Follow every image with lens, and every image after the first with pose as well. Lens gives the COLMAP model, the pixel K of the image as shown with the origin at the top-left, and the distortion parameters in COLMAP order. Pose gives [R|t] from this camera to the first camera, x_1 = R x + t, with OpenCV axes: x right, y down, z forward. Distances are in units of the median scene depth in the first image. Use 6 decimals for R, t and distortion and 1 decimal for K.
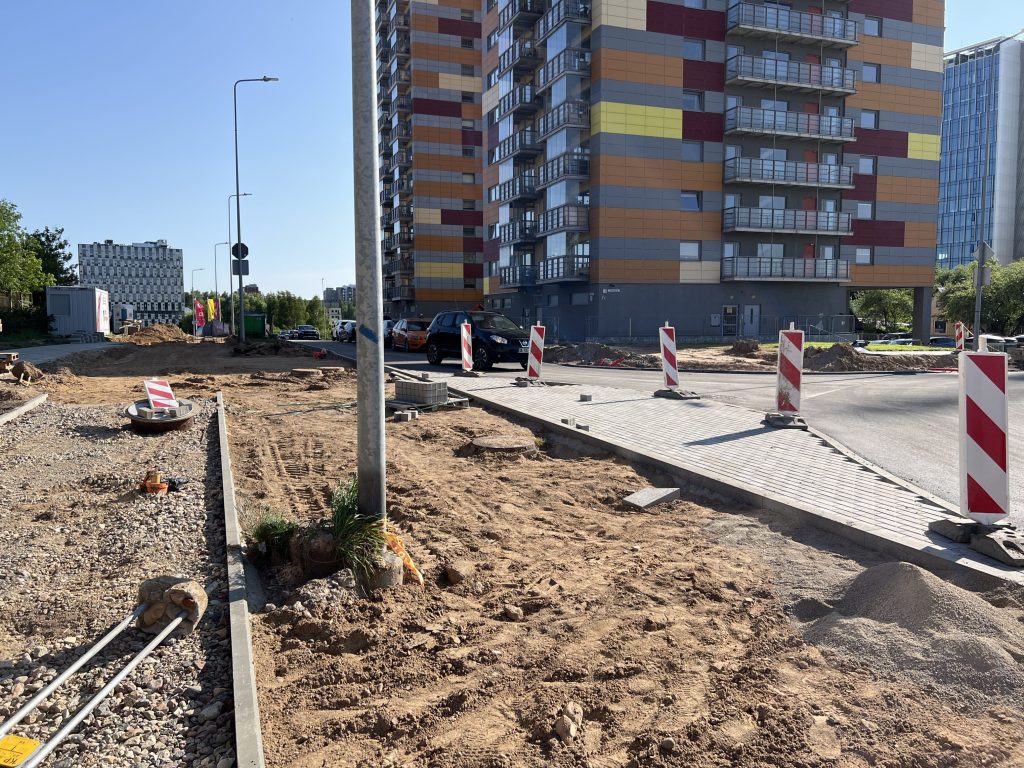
lens RADIAL K [[780.3, 0, 516.7], [0, 780.3, 385.0], [0, 0, 1]] dist [0.034949, -0.014132]
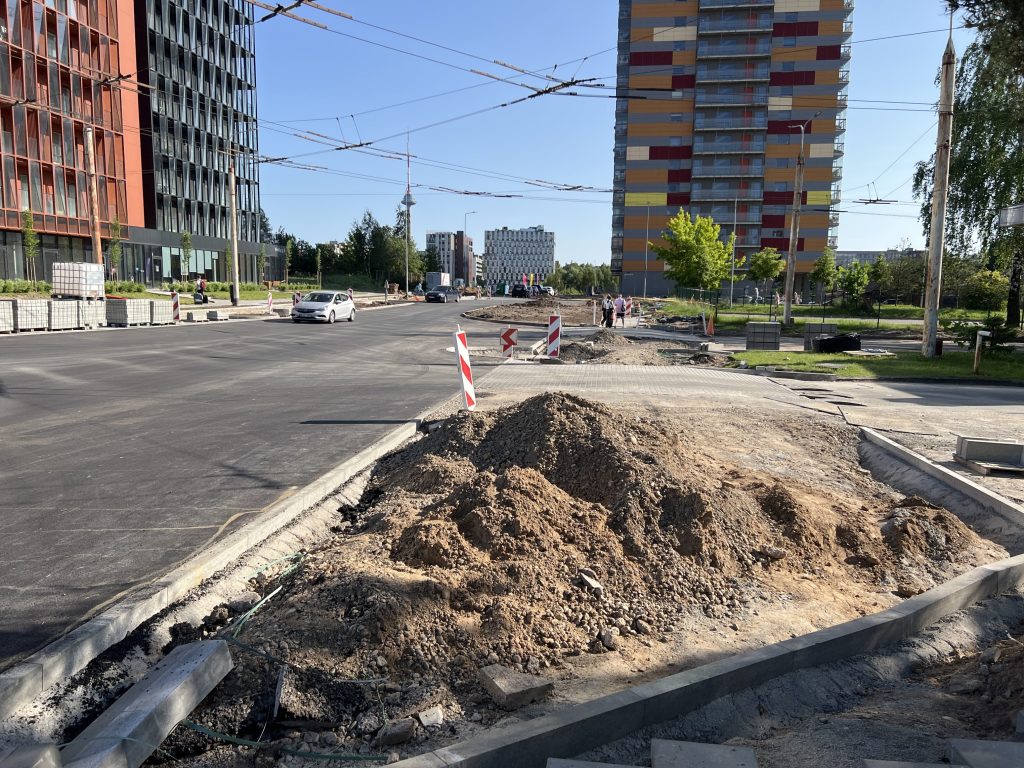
lens RADIAL K [[780.3, 0, 510.2], [0, 780.3, 389.1], [0, 0, 1]] dist [0.034949, -0.014132]
pose [[0.877370, 0.082541, -0.472662, 0.841776], [-0.061962, 0.996335, 0.058973, 0.085689], [0.475798, -0.022454, 0.879268, -1.061747]]
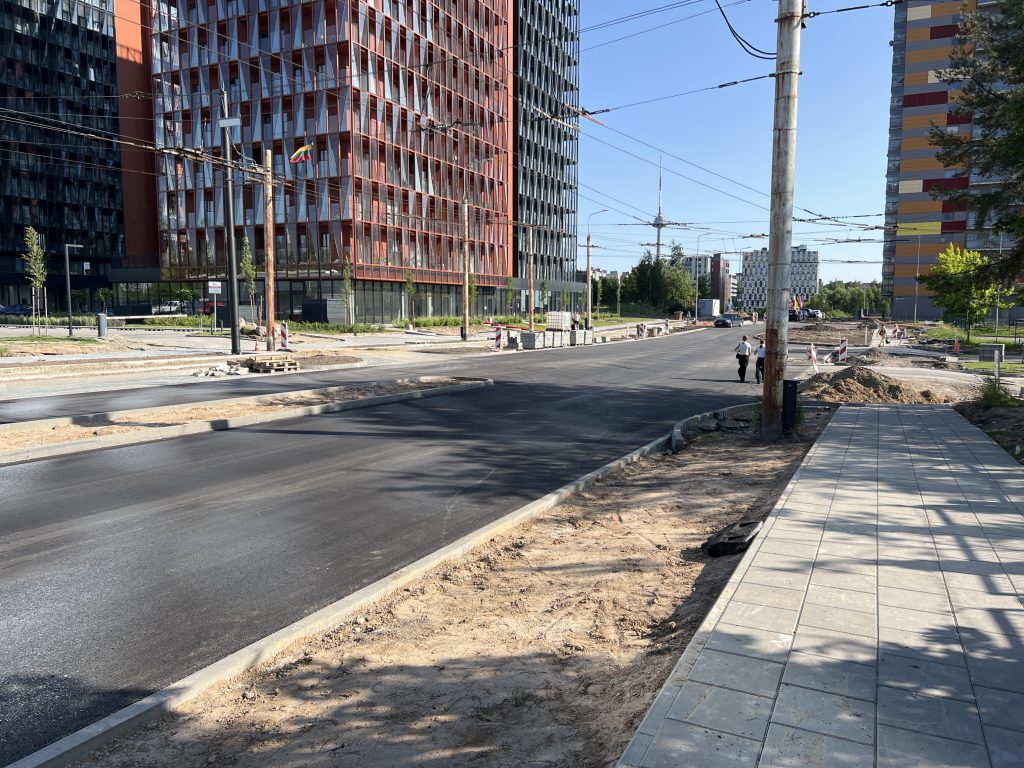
lens RADIAL K [[780.3, 0, 507.0], [0, 780.3, 377.7], [0, 0, 1]] dist [0.034949, -0.014132]
pose [[0.684184, 0.074219, -0.725523, 0.942057], [-0.067972, 0.996968, 0.037887, 0.095088], [0.726135, 0.023394, 0.687154, -1.312285]]
